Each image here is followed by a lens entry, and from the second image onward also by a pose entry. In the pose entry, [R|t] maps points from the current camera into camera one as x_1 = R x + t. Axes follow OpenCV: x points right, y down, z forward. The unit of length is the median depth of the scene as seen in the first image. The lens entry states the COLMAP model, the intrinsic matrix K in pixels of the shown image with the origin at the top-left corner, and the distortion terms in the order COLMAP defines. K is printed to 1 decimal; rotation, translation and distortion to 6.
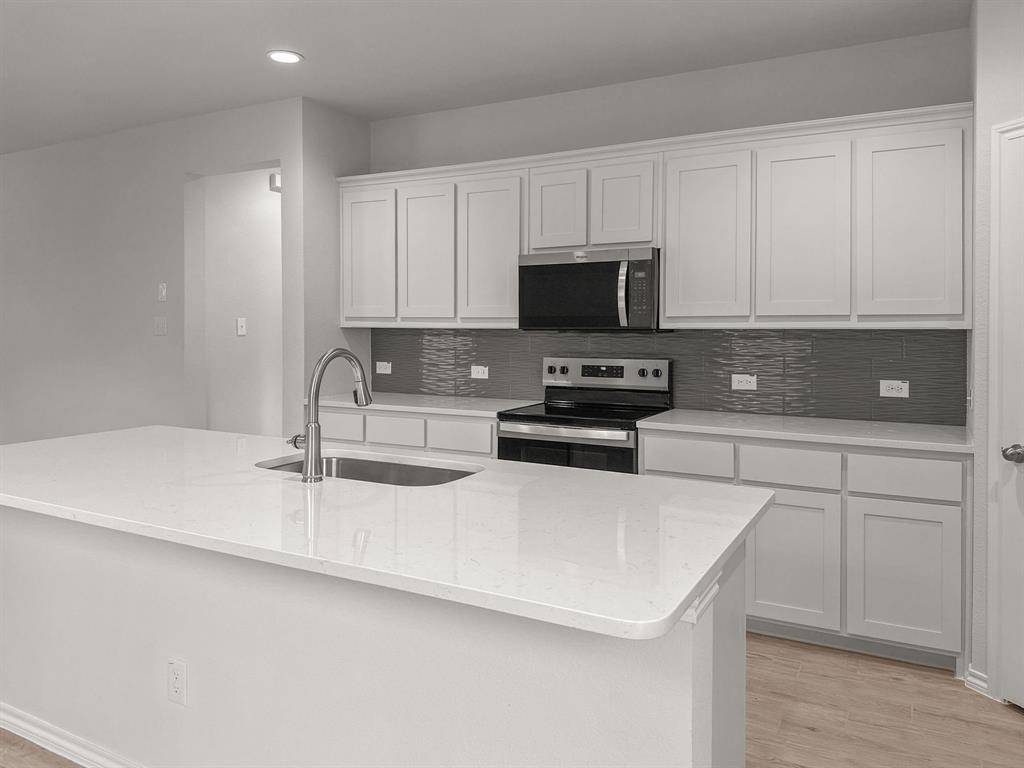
lens RADIAL K [[737.3, 0, 524.2], [0, 737.3, 384.1], [0, 0, 1]] dist [-0.012685, -0.010641]
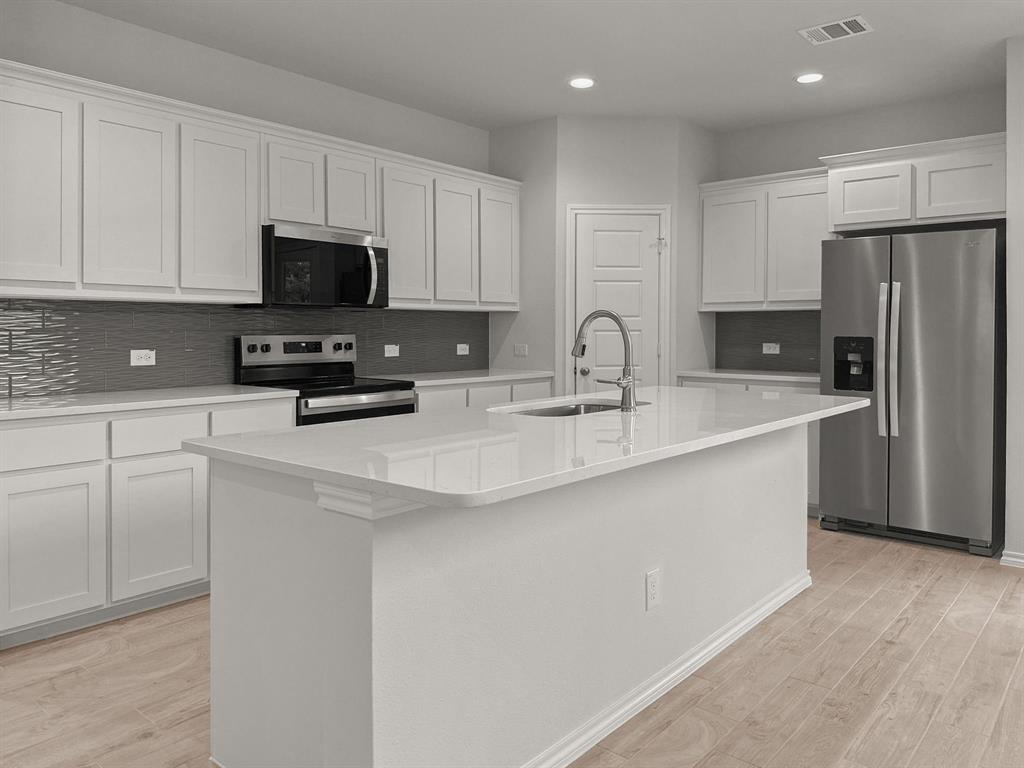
lens RADIAL K [[737.3, 0, 524.2], [0, 737.3, 384.1], [0, 0, 1]] dist [-0.012685, -0.010641]
pose [[0.203307, -0.093289, 0.974661, -0.836351], [0.048768, 0.995180, 0.085080, -0.038417], [-0.977900, 0.030234, 0.206877, 0.477985]]
